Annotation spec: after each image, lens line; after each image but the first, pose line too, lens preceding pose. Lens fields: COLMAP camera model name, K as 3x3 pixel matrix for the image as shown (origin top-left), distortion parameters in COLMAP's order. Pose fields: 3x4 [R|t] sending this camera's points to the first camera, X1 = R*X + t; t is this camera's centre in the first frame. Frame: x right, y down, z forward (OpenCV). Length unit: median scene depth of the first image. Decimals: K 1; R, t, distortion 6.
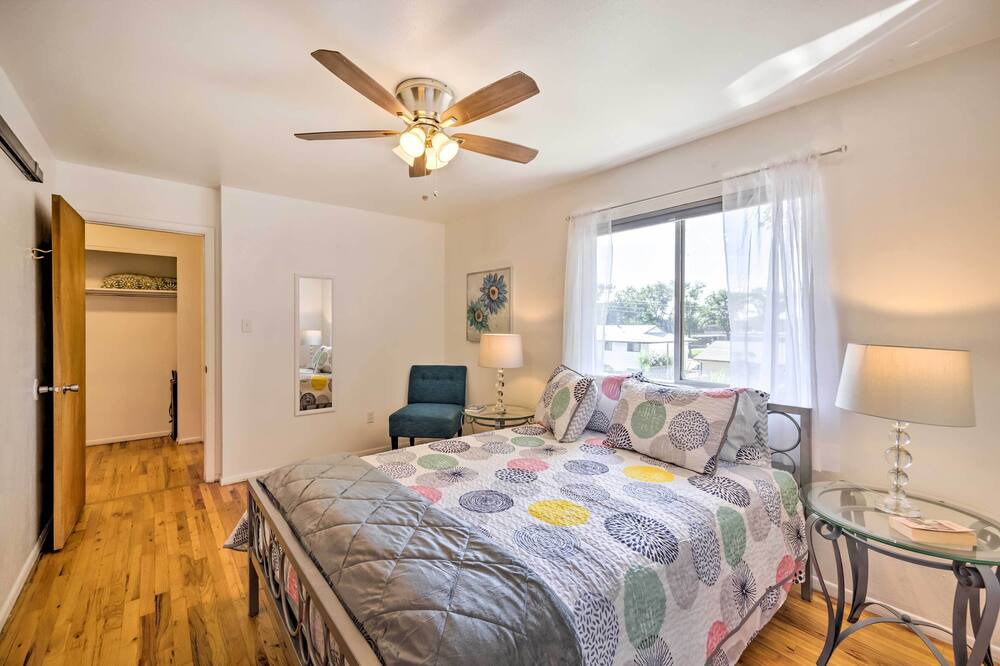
lens RADIAL K [[405.7, 0, 501.2], [0, 405.7, 325.3], [0, 0, 1]] dist [-0.000673, 0.003634]
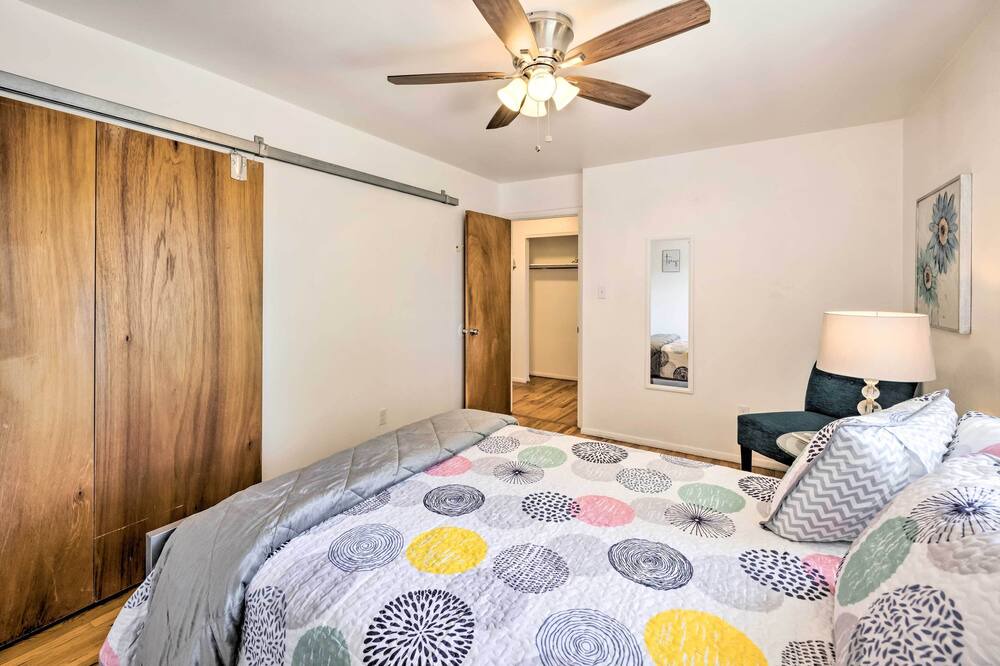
lens RADIAL K [[456.6, 0, 497.4], [0, 456.6, 286.8], [0, 0, 1]] dist [-0.000068, 0.000234]
pose [[0.306867, -0.003113, -0.951747, 0.679475], [-0.004214, 0.999980, -0.004629, -0.011530], [0.951743, 0.005431, 0.306848, 0.580239]]
